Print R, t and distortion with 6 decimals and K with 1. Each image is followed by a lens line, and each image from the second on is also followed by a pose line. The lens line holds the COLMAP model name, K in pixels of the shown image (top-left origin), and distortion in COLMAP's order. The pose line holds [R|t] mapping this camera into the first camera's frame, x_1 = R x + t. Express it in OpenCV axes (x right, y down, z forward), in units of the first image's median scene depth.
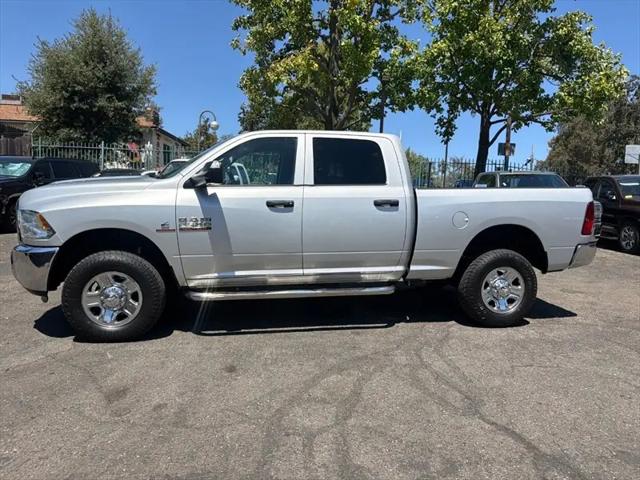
lens RADIAL K [[447.1, 0, 322.7], [0, 447.1, 232.6], [0, 0, 1]] dist [0.073561, -0.097601]
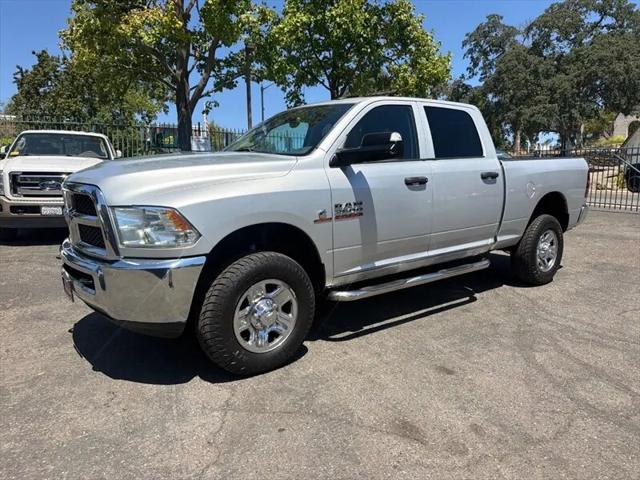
lens RADIAL K [[450.2, 0, 318.2], [0, 450.2, 236.2], [0, 0, 1]] dist [0.042448, -0.056299]
pose [[0.895846, -0.092502, 0.434631, -0.646396], [0.065639, 0.994910, 0.076453, -0.034907], [-0.439491, -0.039961, 0.897358, 0.267552]]
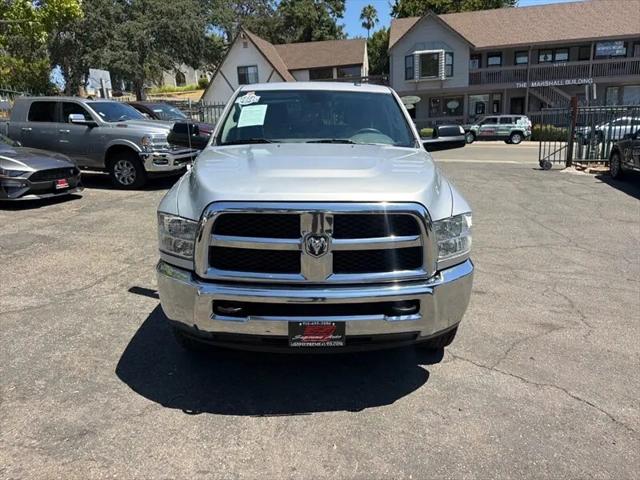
lens RADIAL K [[457.7, 0, 327.0], [0, 457.7, 238.1], [0, 0, 1]] dist [0.036573, -0.058213]
pose [[0.168065, -0.281199, 0.944818, -1.204182], [0.089037, 0.958864, 0.269541, -0.193950], [-0.981747, 0.038823, 0.186188, 0.966983]]
